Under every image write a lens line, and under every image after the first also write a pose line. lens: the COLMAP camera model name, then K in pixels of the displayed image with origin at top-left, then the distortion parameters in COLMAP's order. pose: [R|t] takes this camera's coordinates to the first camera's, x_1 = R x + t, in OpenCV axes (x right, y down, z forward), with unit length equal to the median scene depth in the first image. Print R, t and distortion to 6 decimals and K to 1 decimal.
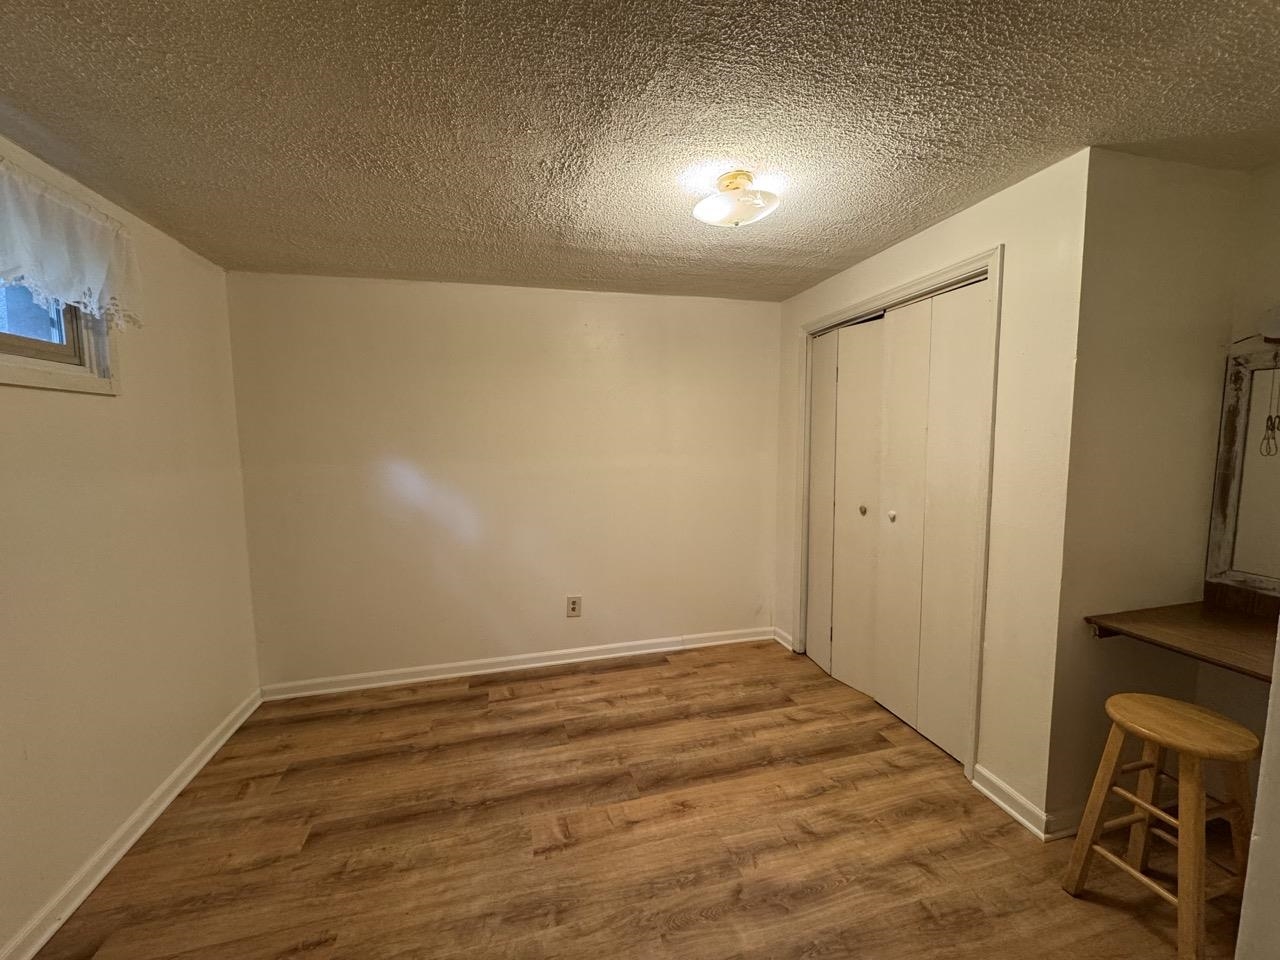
lens RADIAL K [[511.2, 0, 640.8], [0, 511.2, 484.0], [0, 0, 1]] dist [-0.003406, 0.000188]
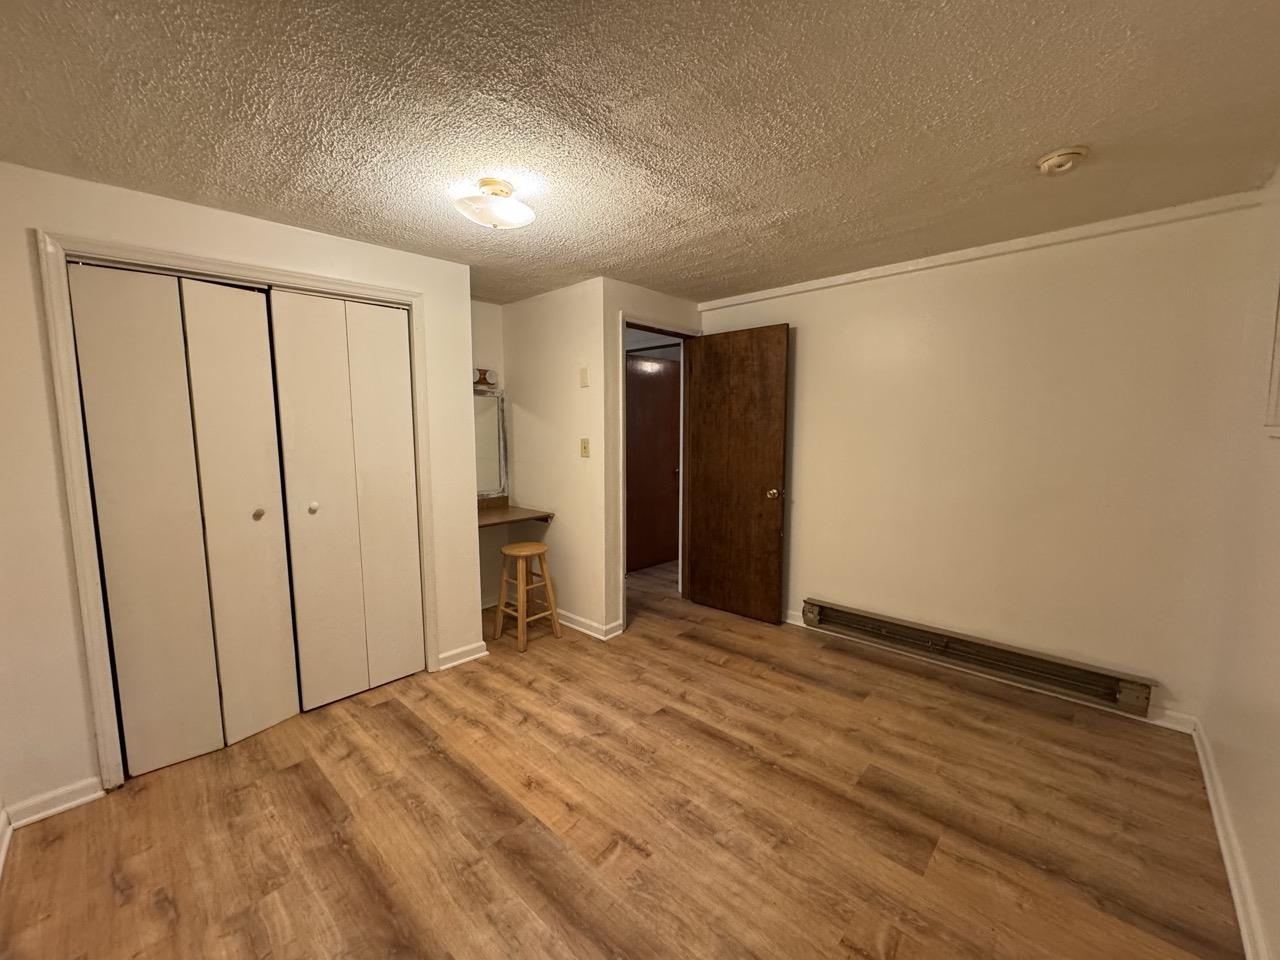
lens RADIAL K [[511.2, 0, 640.3], [0, 511.2, 477.4], [0, 0, 1]] dist [-0.003406, 0.000188]
pose [[-0.530256, -0.072642, 0.844720, -0.866512], [0.095541, 0.984857, 0.144668, -0.099456], [-0.842437, 0.157417, -0.515286, 1.269166]]
